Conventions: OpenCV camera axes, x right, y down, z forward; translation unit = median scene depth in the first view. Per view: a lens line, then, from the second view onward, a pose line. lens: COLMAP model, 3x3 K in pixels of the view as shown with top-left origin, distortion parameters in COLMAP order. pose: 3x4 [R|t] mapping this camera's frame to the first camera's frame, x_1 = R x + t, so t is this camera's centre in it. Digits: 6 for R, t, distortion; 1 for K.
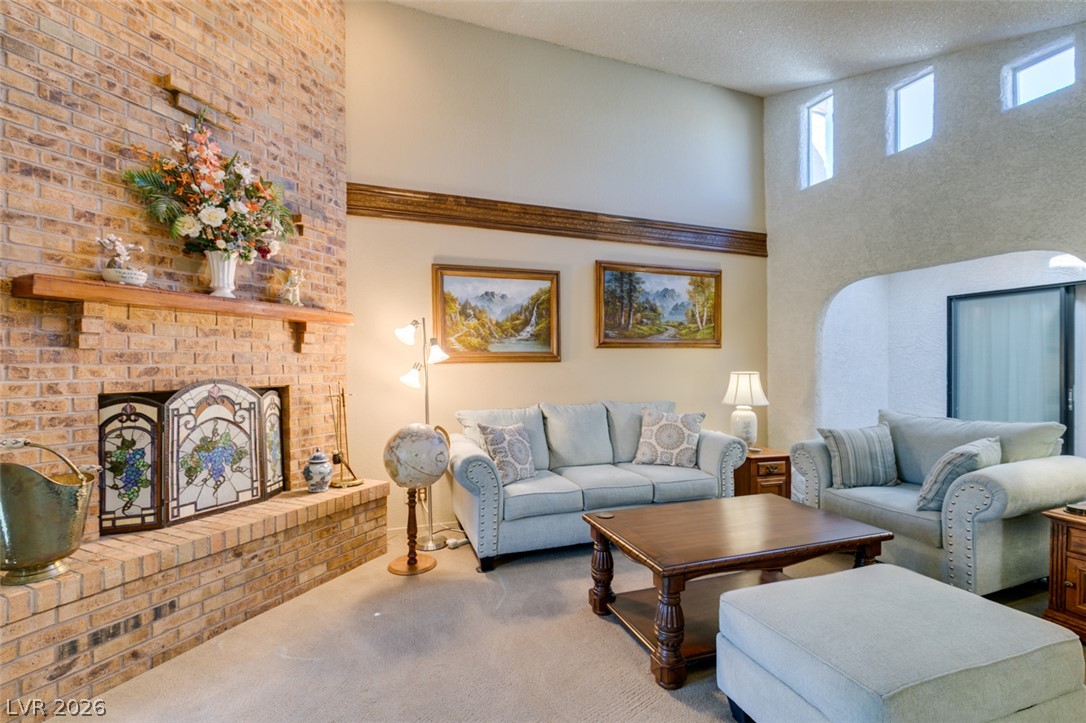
lens RADIAL K [[485.2, 0, 540.4], [0, 485.2, 366.3], [0, 0, 1]] dist [-0.001333, 0.000298]
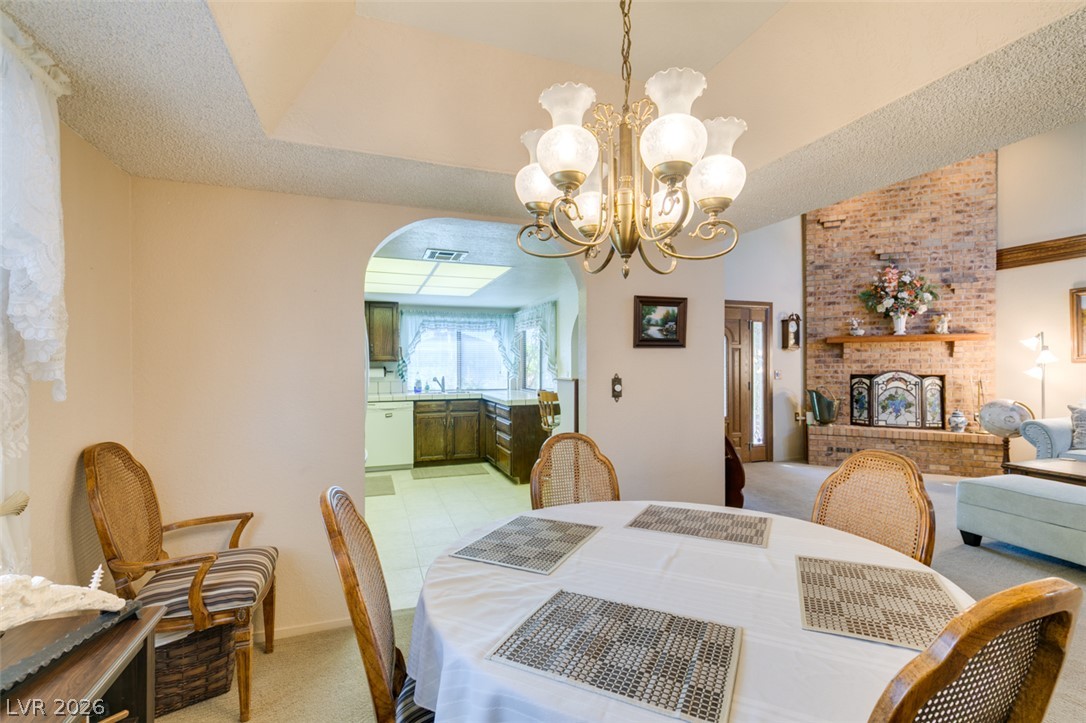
lens RADIAL K [[485.2, 0, 537.8], [0, 485.2, 365.7], [0, 0, 1]] dist [-0.001333, 0.000298]
pose [[-0.019220, 0.002319, -0.999813, 1.175608], [-0.002495, 0.999994, 0.002367, 0.002798], [0.999812, 0.002540, -0.019214, -0.467332]]
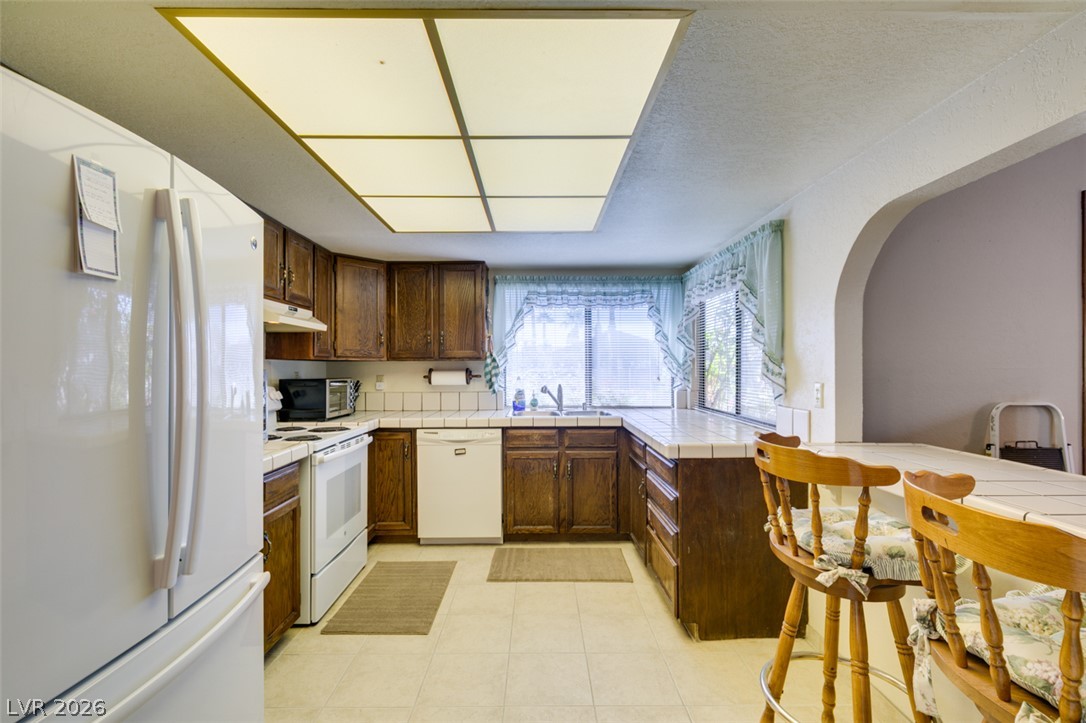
lens RADIAL K [[485.2, 0, 542.4], [0, 485.2, 365.8], [0, 0, 1]] dist [-0.001333, 0.000298]
pose [[-0.339005, 0.000917, -0.940784, 0.413970], [-0.001657, 0.999997, 0.001572, 0.004504], [0.940783, 0.002092, -0.339003, -0.524176]]
